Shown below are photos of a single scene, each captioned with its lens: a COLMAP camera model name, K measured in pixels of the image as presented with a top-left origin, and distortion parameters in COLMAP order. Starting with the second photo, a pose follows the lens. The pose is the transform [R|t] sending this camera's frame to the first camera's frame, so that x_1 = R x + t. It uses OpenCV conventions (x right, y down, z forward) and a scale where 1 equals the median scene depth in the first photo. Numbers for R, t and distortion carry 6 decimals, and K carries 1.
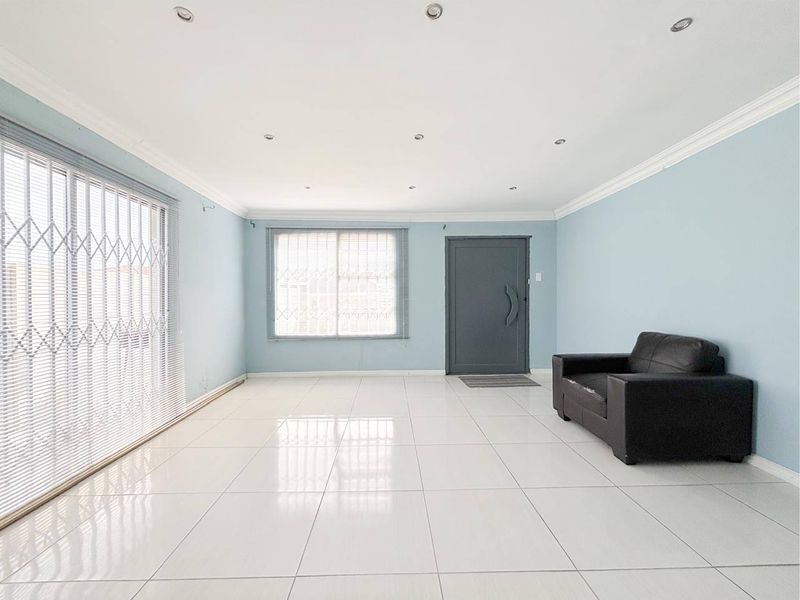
lens RADIAL K [[342.1, 0, 399.8], [0, 342.1, 315.4], [0, 0, 1]] dist [0.062432, -0.000047]
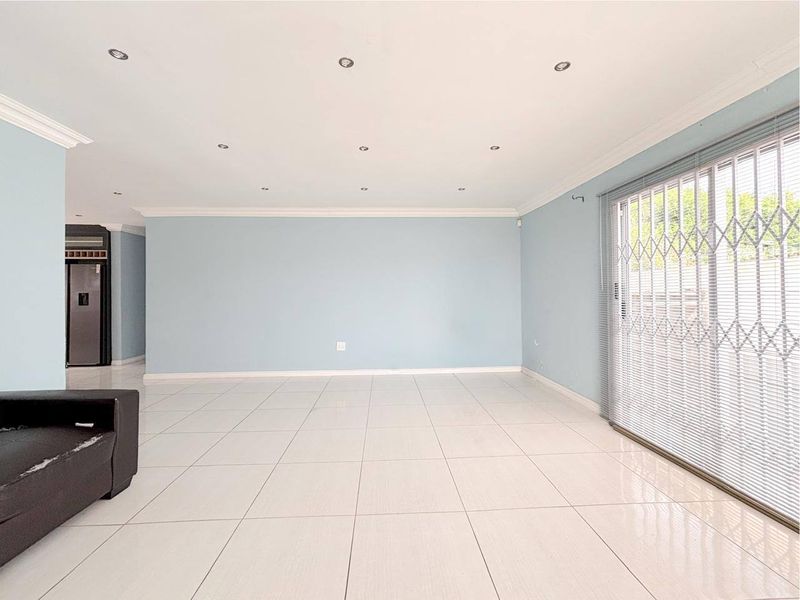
lens RADIAL K [[344.0, 0, 402.6], [0, 344.0, 292.0], [0, 0, 1]] dist [0.012173, 0.000084]
pose [[-0.999630, 0.009910, -0.025340, -0.015774], [0.008808, 0.999025, 0.043250, -0.050025], [0.025744, 0.043011, -0.998743, 0.934978]]
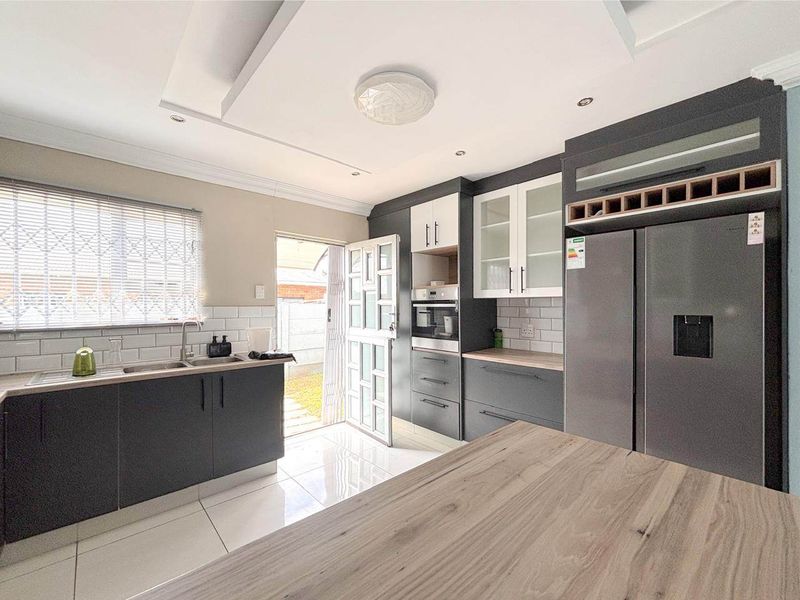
lens RADIAL K [[334.1, 0, 401.5], [0, 334.1, 307.1], [0, 0, 1]] dist [0.001663, -0.000082]
pose [[-0.654759, 0.002086, 0.755835, 0.911529], [0.045835, 0.998265, 0.036951, -0.041220], [-0.754446, 0.058838, -0.653719, 0.230942]]
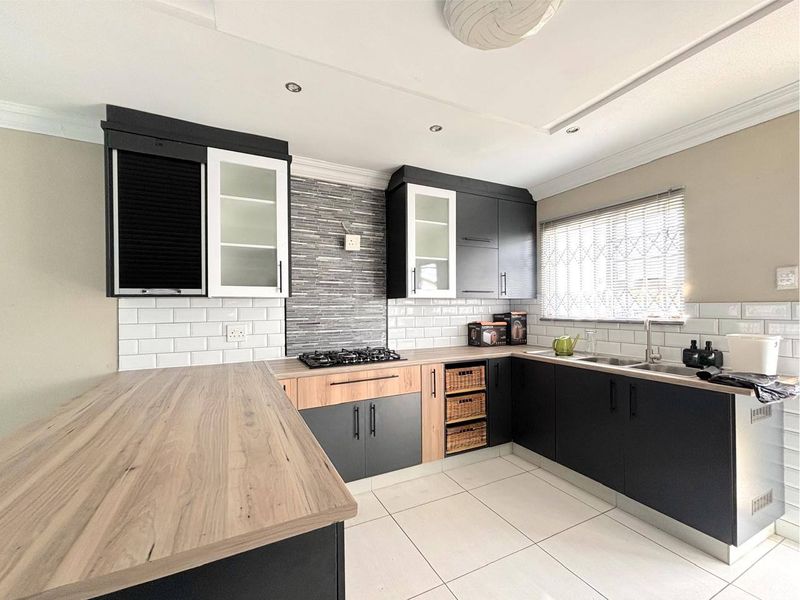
lens RADIAL K [[331.6, 0, 396.4], [0, 331.6, 306.2], [0, 0, 1]] dist [0.006928, -0.000225]
pose [[0.907710, -0.003009, 0.419586, 0.992789], [0.026026, 0.998453, -0.049143, -0.021797], [-0.418789, 0.055528, 0.906384, -0.104166]]
